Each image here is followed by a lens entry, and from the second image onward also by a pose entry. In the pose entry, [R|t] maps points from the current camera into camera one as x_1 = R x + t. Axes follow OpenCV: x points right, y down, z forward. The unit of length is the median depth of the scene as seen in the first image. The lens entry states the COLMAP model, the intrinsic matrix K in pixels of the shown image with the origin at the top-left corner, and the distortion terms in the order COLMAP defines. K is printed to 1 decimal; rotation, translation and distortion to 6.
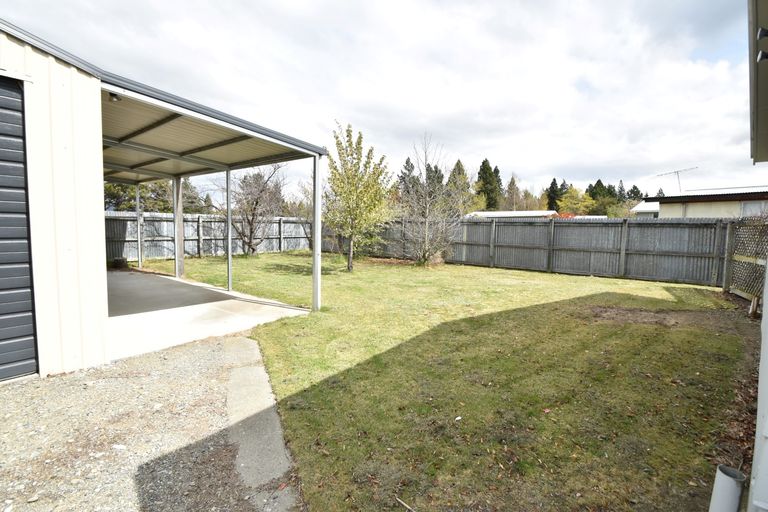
lens RADIAL K [[335.6, 0, 381.9], [0, 335.6, 252.0], [0, 0, 1]] dist [0.001746, -0.000583]
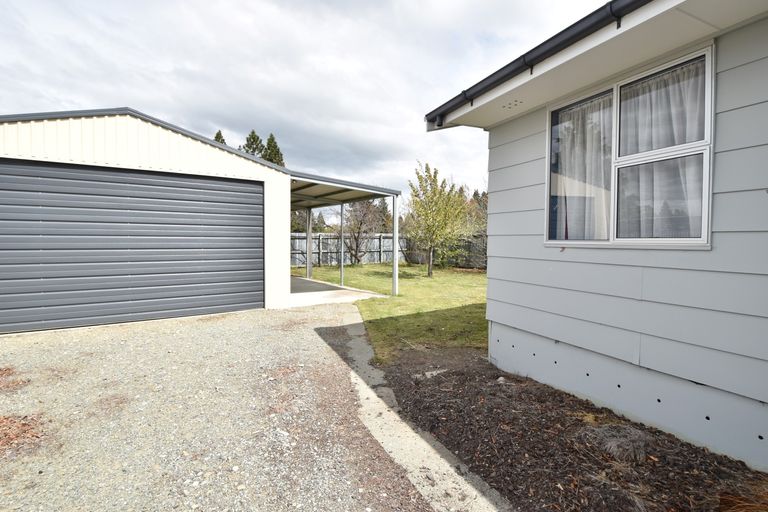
lens RADIAL K [[353.2, 0, 384.5], [0, 353.2, 253.6], [0, 0, 1]] dist [-0.000732, 0.000001]
pose [[0.955821, -0.005373, -0.293900, 0.100943], [-0.006300, 0.999229, -0.038757, 0.019080], [0.293882, 0.038896, 0.955050, -0.240019]]
